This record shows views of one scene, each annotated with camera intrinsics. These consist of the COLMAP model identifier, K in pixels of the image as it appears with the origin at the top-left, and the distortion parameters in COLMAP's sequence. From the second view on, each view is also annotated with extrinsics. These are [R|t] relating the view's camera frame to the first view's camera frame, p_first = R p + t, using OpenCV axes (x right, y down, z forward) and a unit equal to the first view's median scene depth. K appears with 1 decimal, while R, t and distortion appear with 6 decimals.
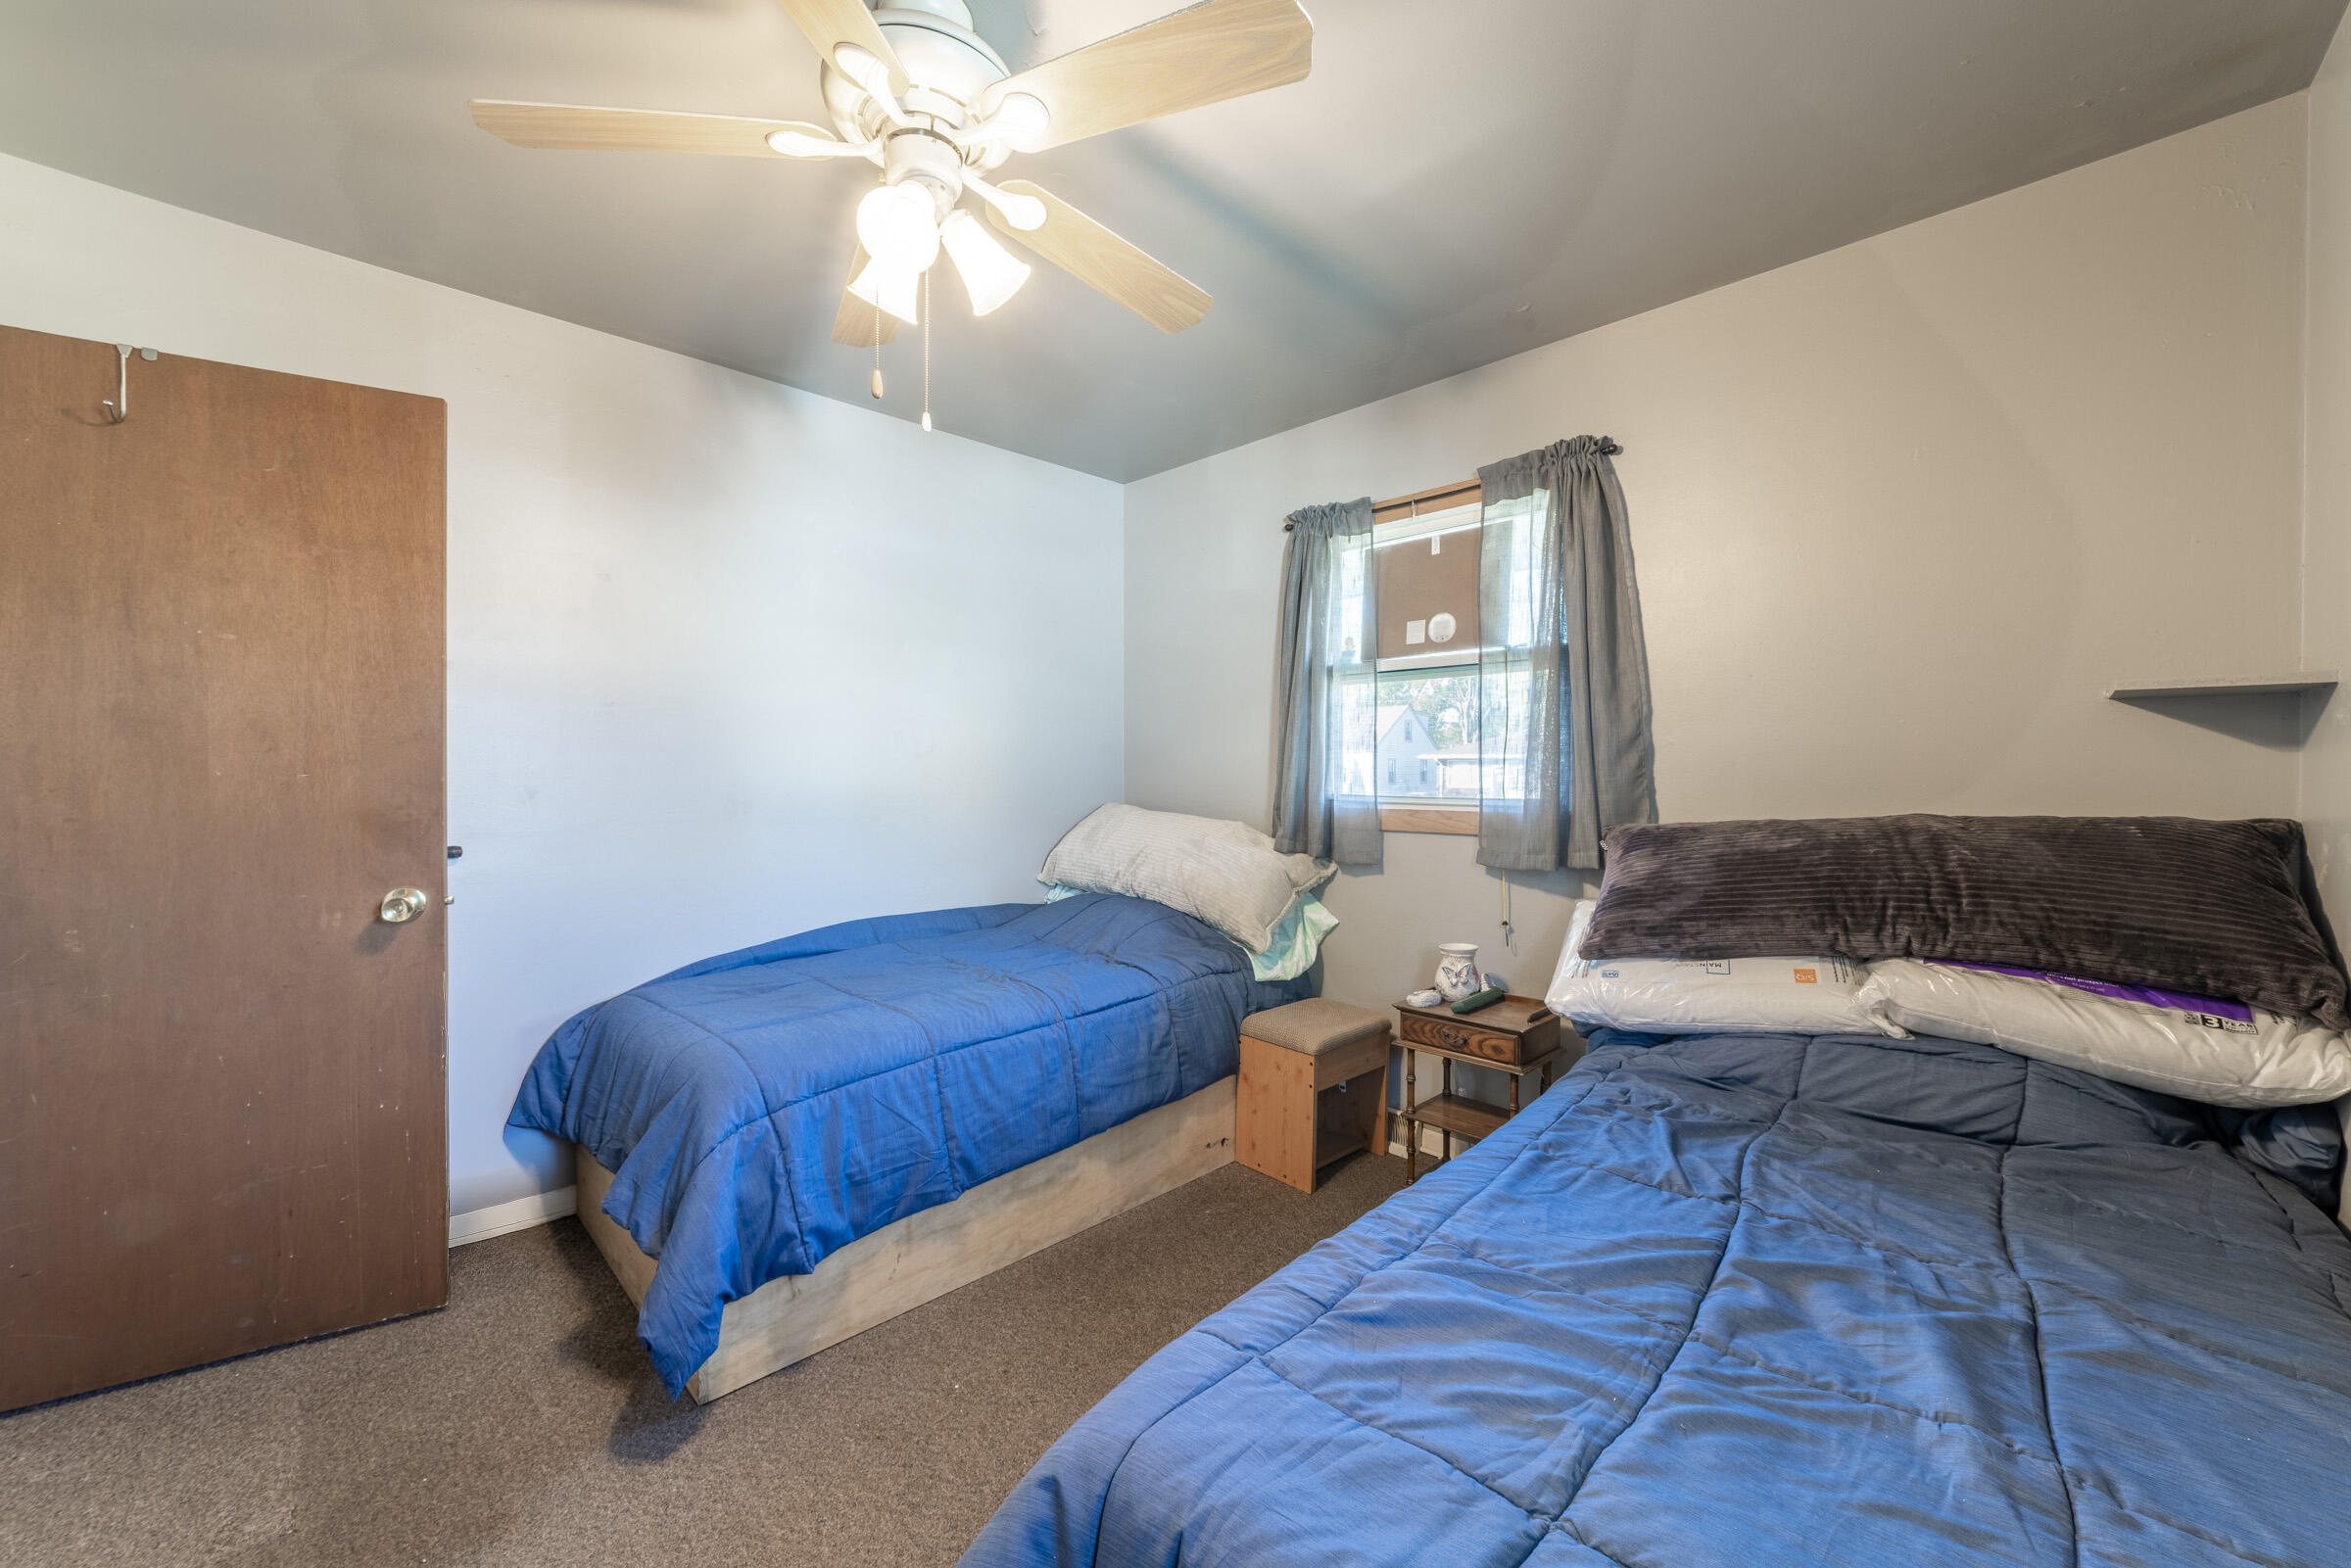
lens RADIAL K [[891.7, 0, 1164.5], [0, 891.7, 774.9], [0, 0, 1]] dist [-0.029500, 0.008439]
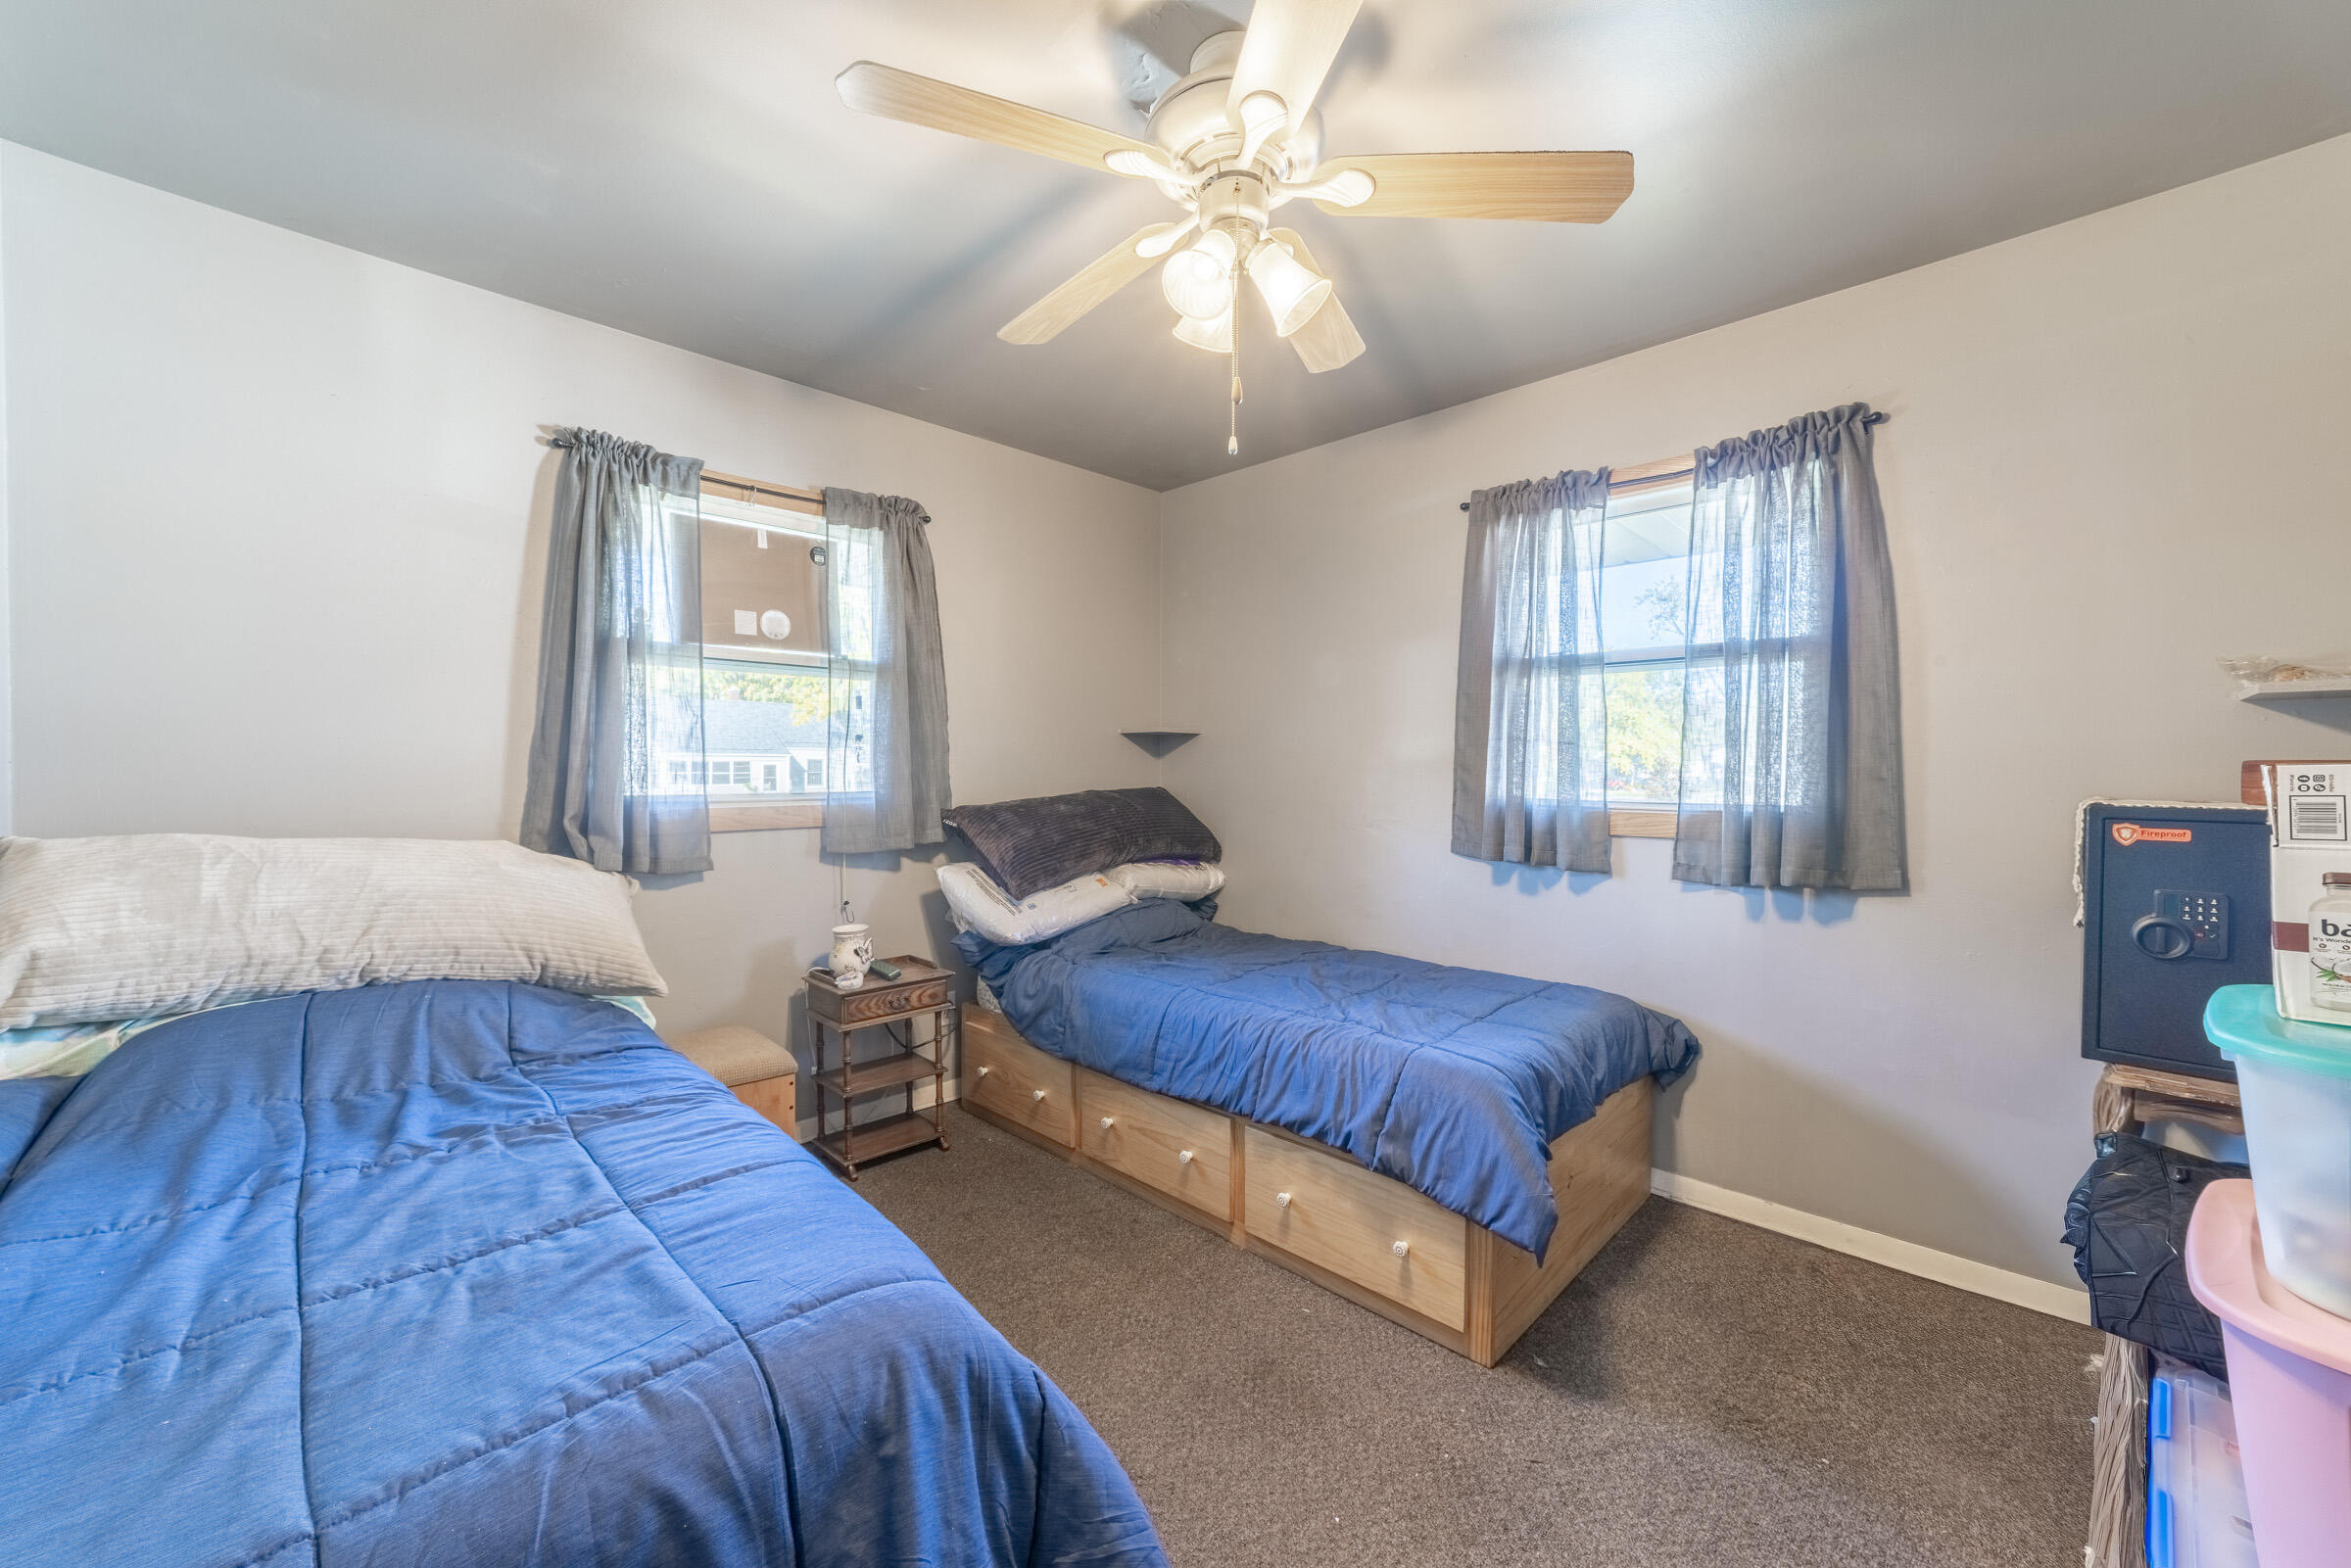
lens RADIAL K [[891.7, 0, 1164.5], [0, 891.7, 774.9], [0, 0, 1]] dist [-0.029500, 0.008439]
pose [[0.001176, -0.014476, 0.999895, -0.687776], [-0.004758, 0.999884, 0.014482, -0.011584], [-0.999988, -0.004775, 0.001107, 0.550696]]
